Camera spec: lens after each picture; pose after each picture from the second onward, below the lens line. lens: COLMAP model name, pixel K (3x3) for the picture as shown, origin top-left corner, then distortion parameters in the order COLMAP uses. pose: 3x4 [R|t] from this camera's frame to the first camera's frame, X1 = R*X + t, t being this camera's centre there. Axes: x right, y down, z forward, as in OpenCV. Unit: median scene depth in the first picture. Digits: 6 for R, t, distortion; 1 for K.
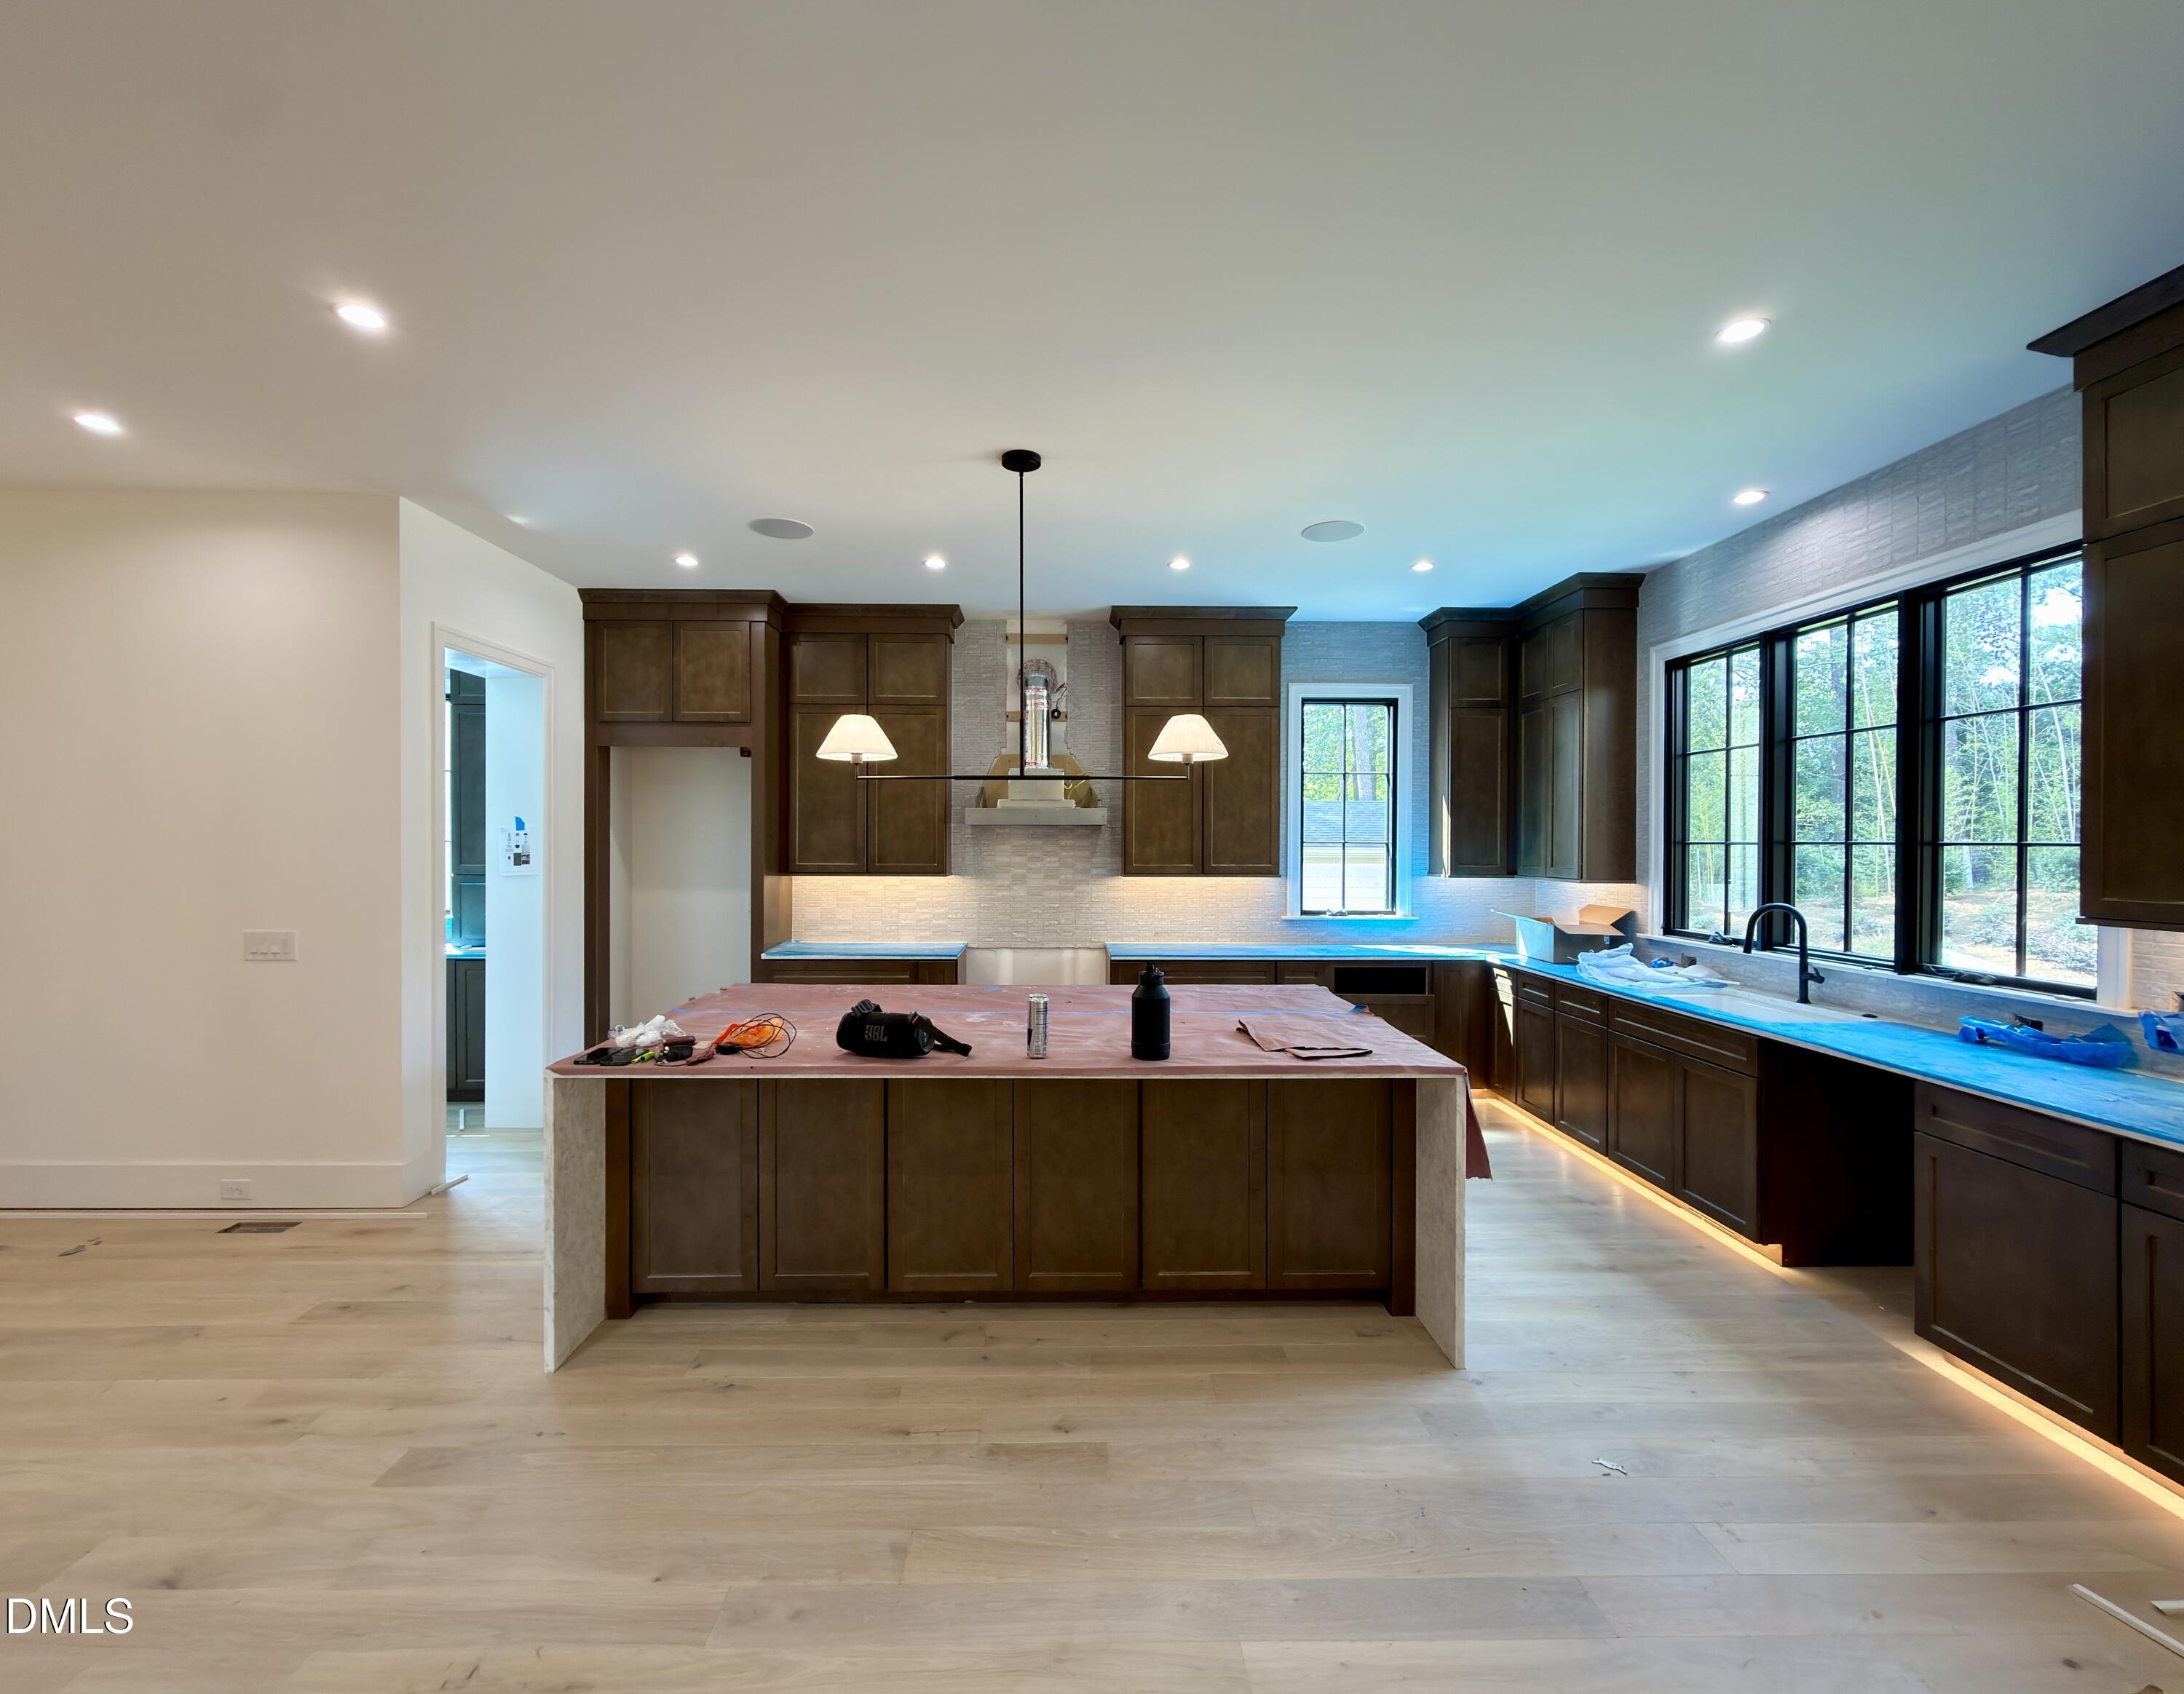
lens RADIAL K [[906.8, 0, 1067.5], [0, 906.8, 841.9], [0, 0, 1]] dist [-0.000241, -0.000187]
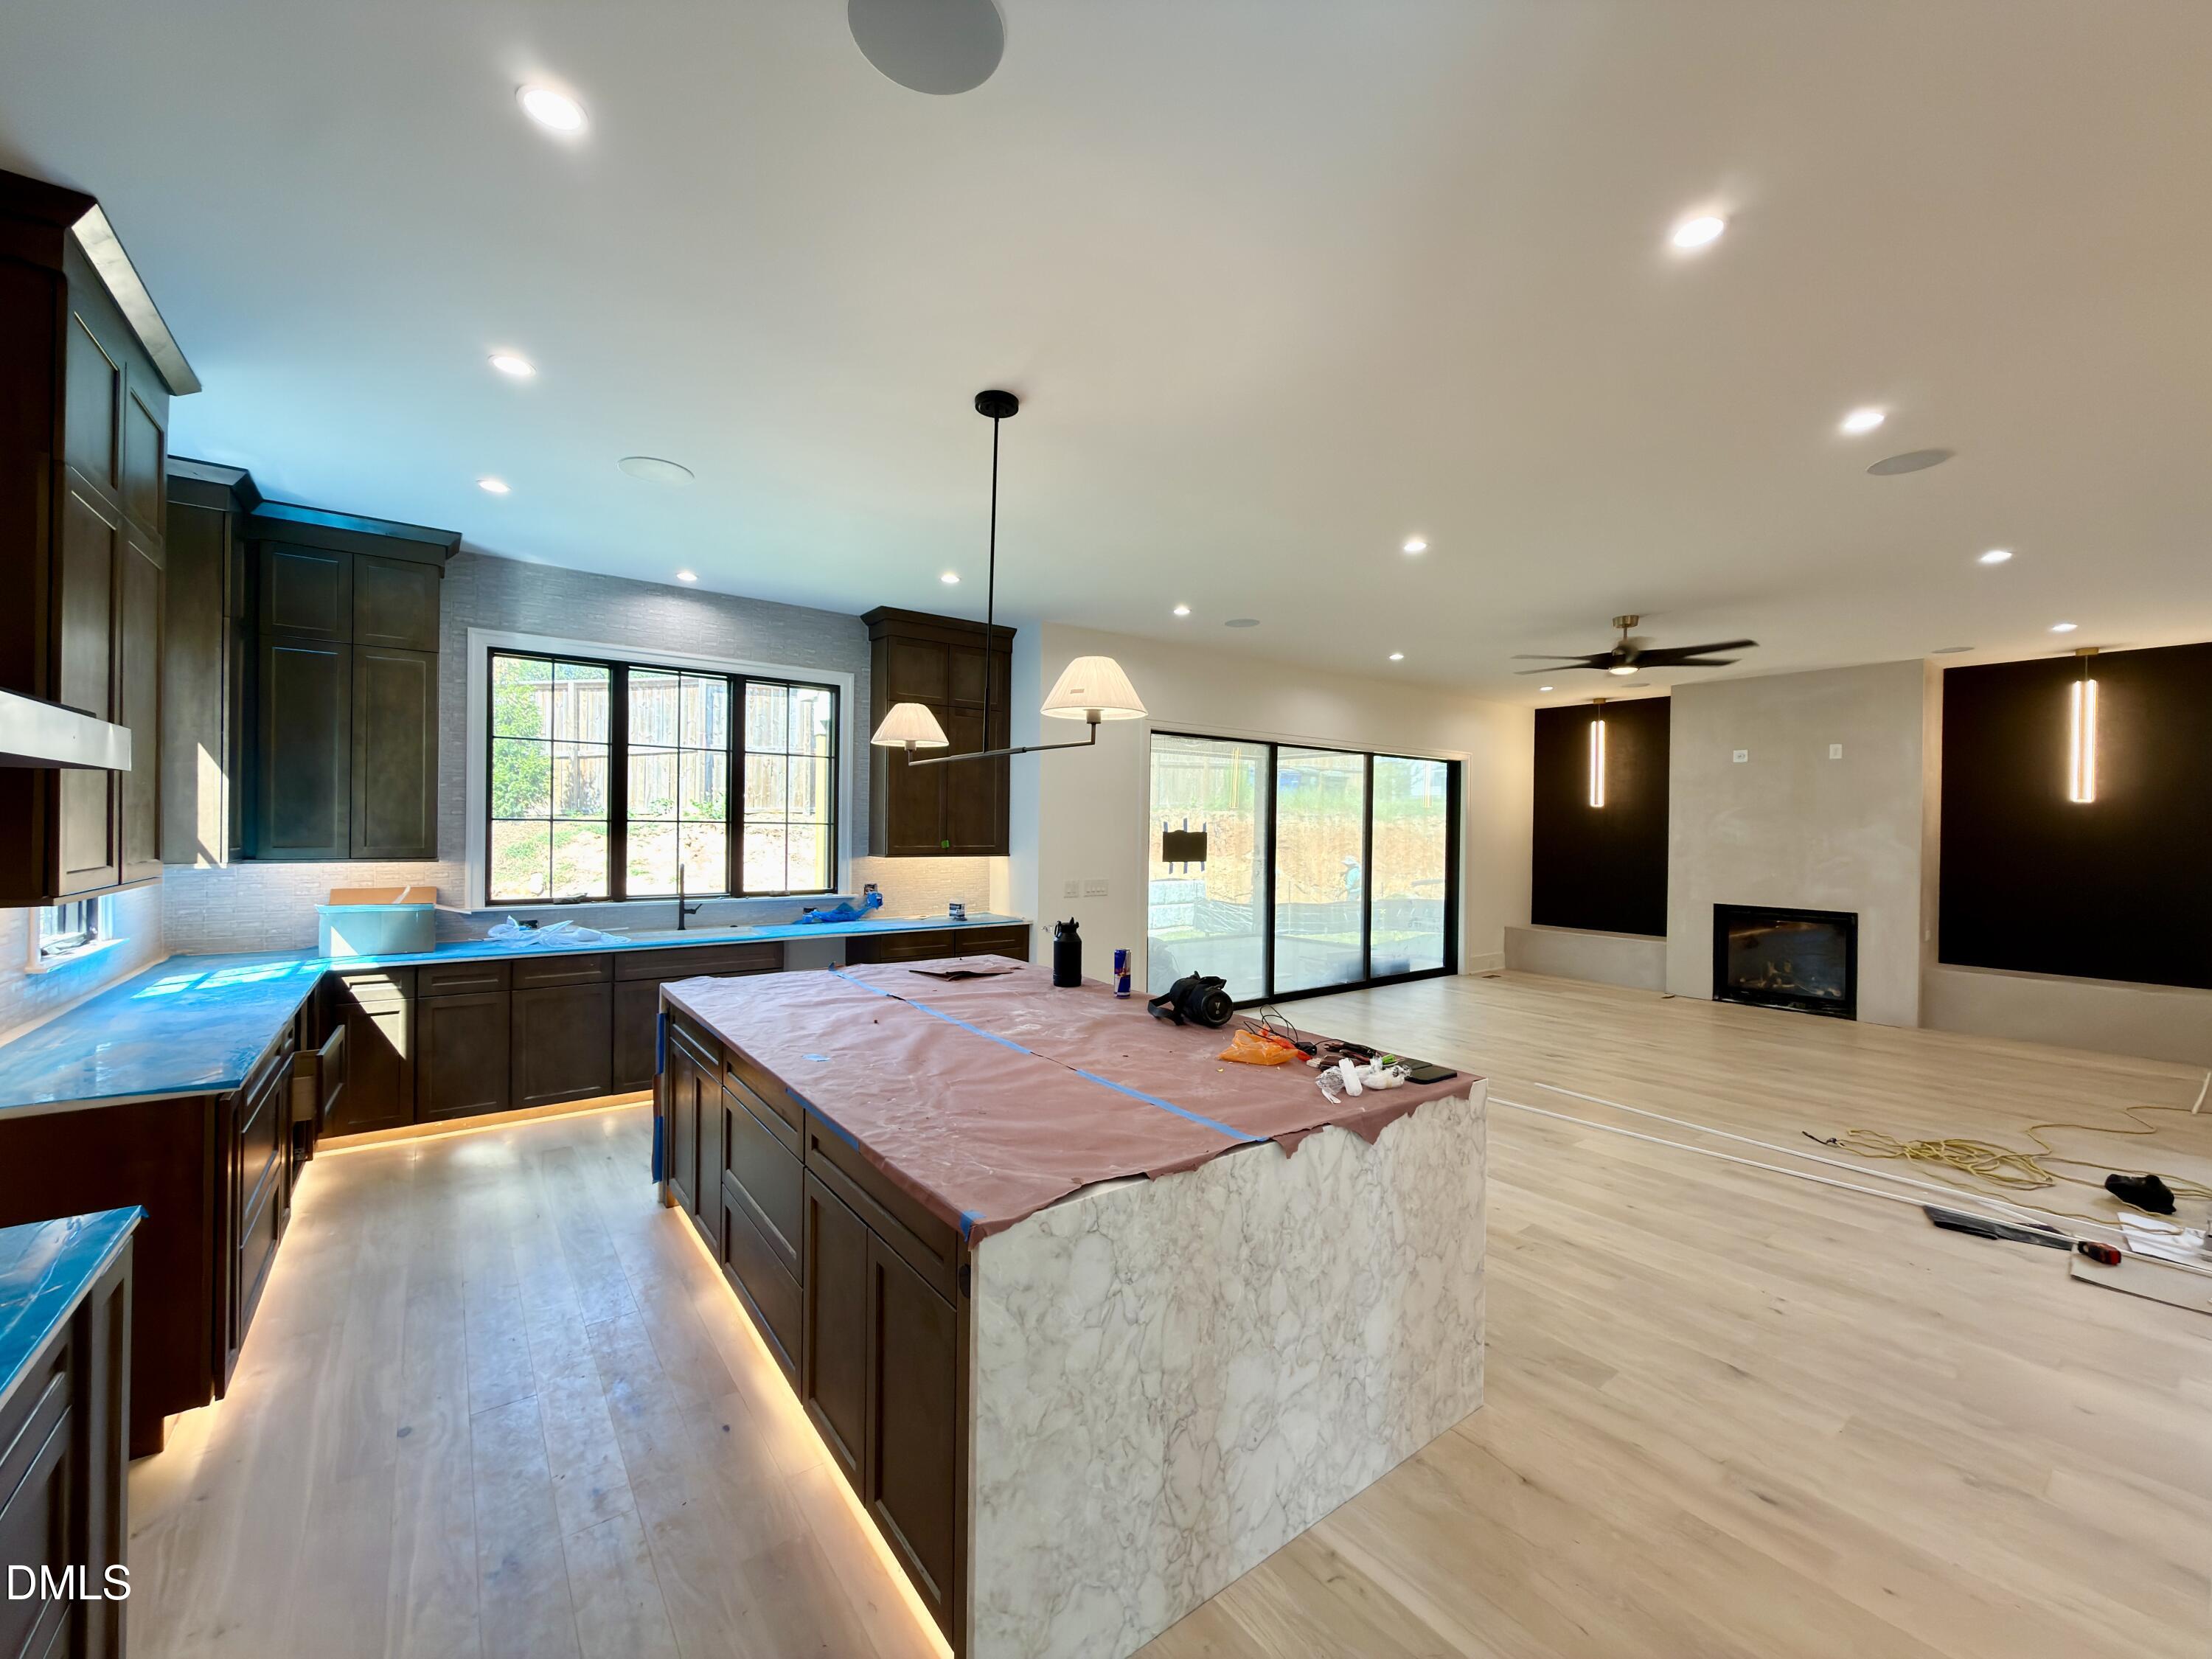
lens RADIAL K [[893.0, 0, 1108.8], [0, 893.0, 828.7], [0, 0, 1]] dist [-0.003669, 0.001572]
pose [[-0.590770, -0.012113, 0.806749, -0.659911], [-0.014527, 0.999885, 0.004375, -0.001978], [-0.806709, -0.009135, -0.590878, 1.131429]]
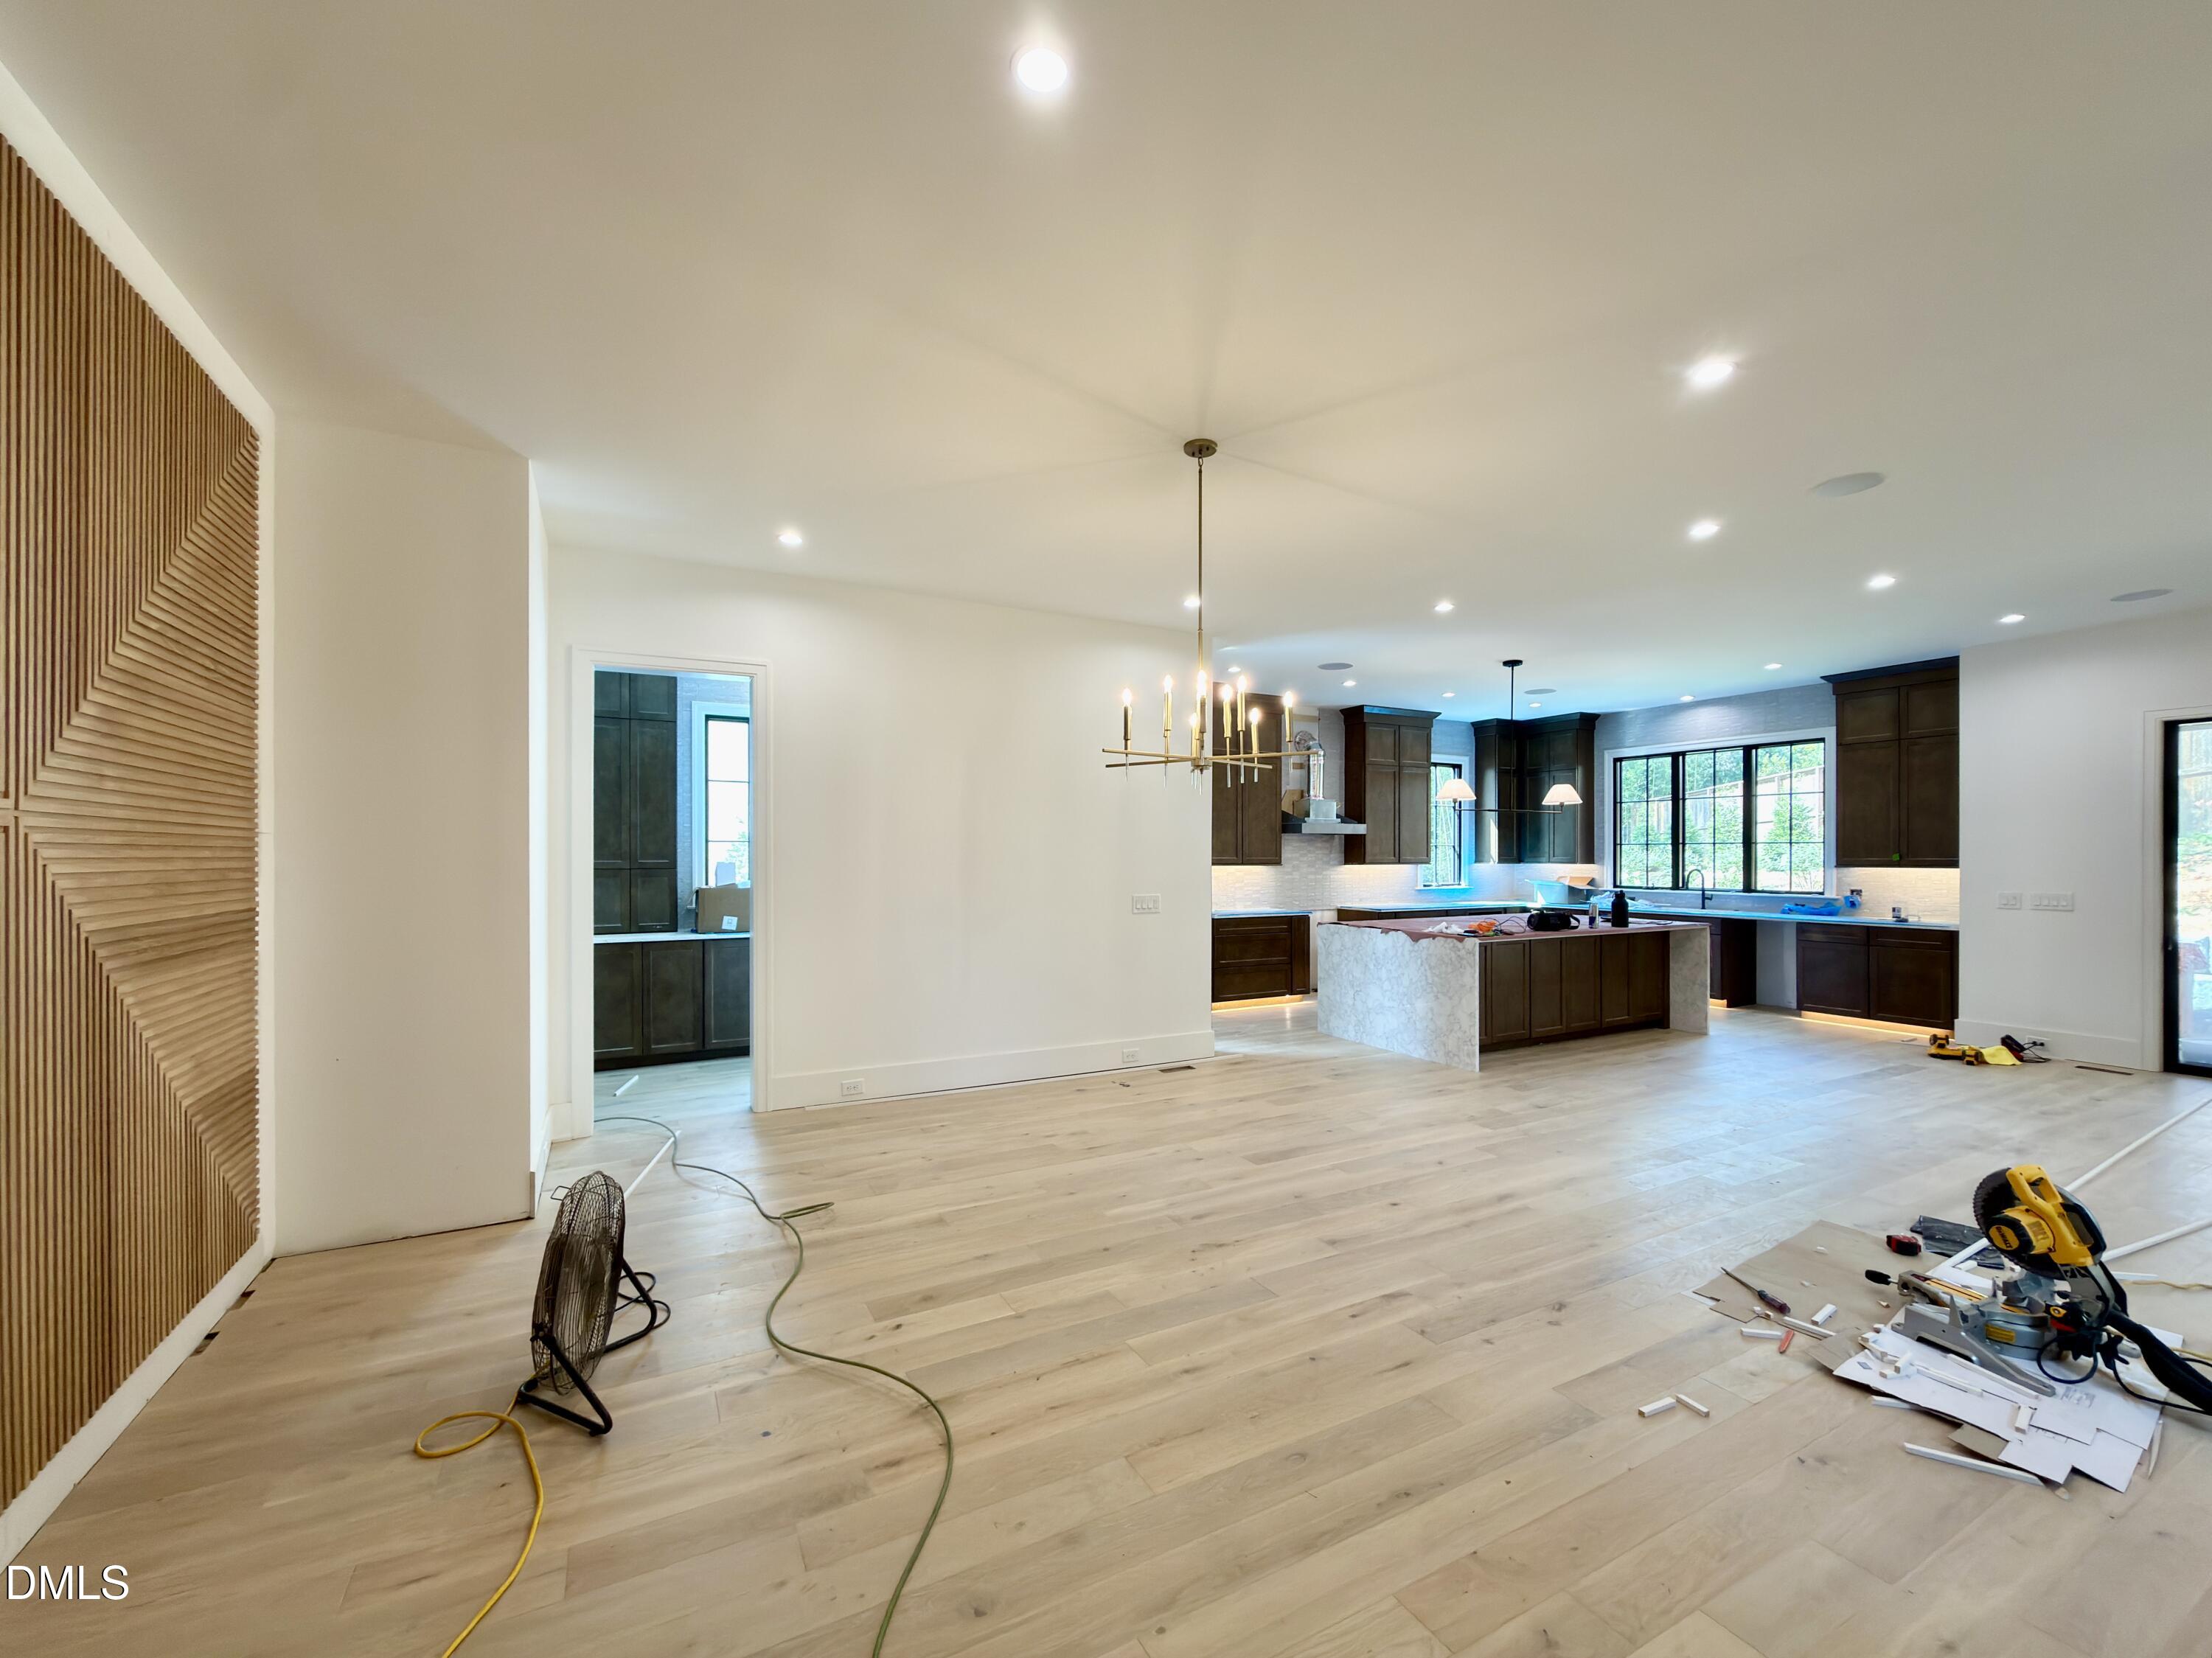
lens RADIAL K [[892.9, 0, 1098.9], [0, 892.9, 850.0], [0, 0, 1]] dist [-0.003669, 0.001572]
pose [[0.893864, -0.001873, 0.448335, -1.480971], [0.004062, 0.999984, -0.003921, 0.020066], [-0.448320, 0.005326, 0.893857, -0.352318]]
